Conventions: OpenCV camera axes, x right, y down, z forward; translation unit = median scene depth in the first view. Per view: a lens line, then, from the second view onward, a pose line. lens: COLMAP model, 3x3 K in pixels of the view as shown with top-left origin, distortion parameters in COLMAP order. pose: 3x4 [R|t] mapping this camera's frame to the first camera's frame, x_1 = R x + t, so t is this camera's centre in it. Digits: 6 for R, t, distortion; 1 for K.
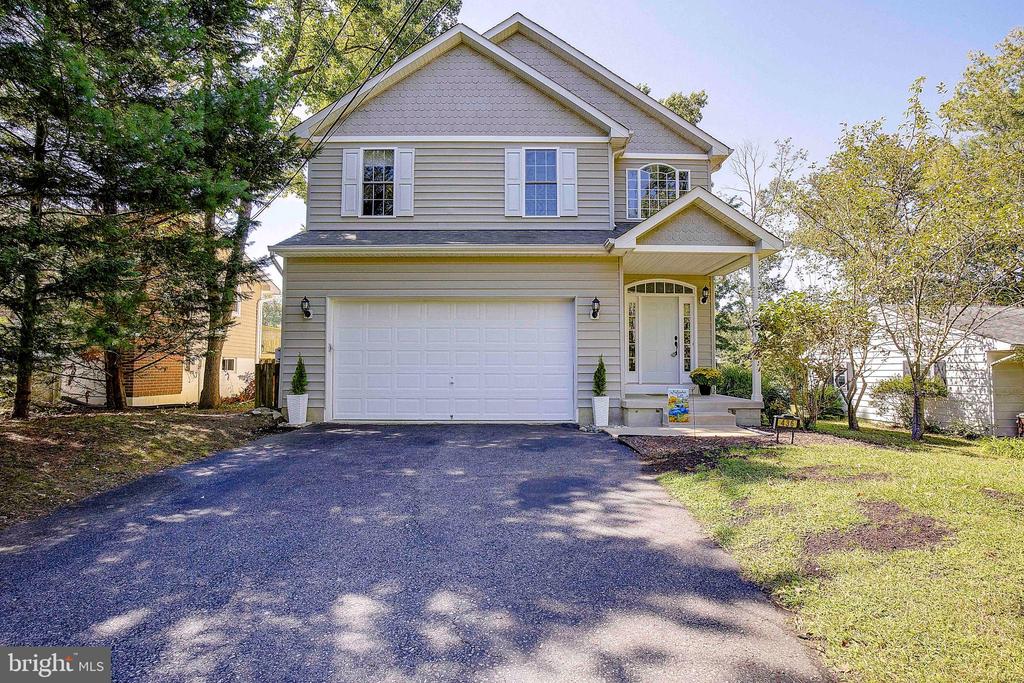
lens RADIAL K [[472.7, 0, 513.3], [0, 472.7, 344.8], [0, 0, 1]] dist [-0.021409, 0.000953]
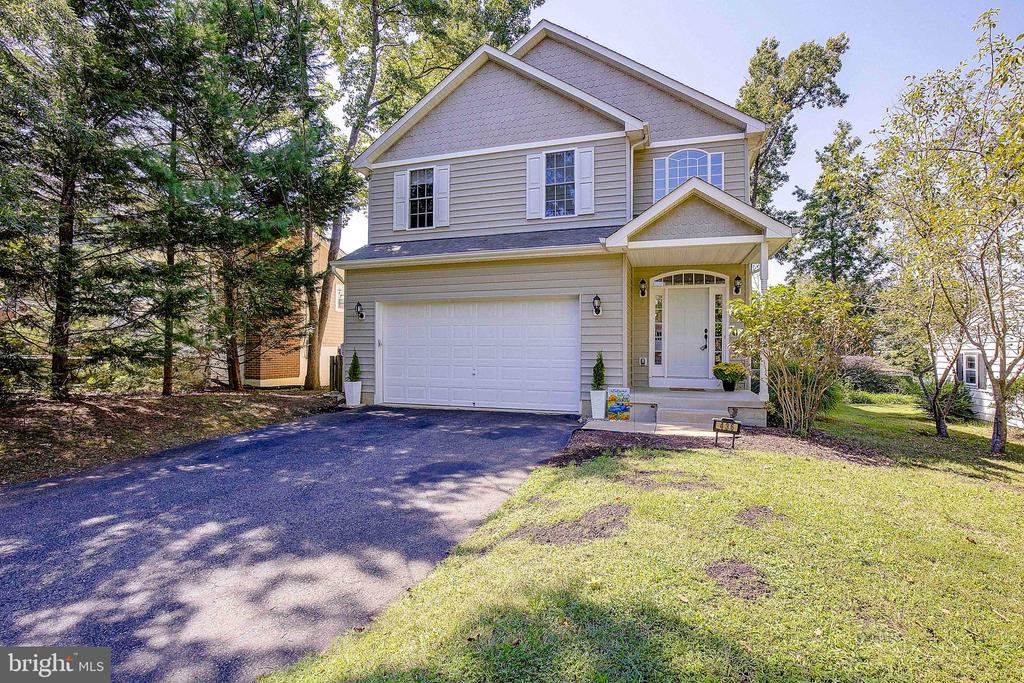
lens RADIAL K [[472.7, 0, 513.3], [0, 472.7, 344.8], [0, 0, 1]] dist [-0.021409, 0.000953]
pose [[0.951767, -0.000664, -0.306822, 0.306893], [0.012432, 0.999260, 0.036400, -0.029369], [0.306571, -0.038459, 0.951071, -0.043882]]
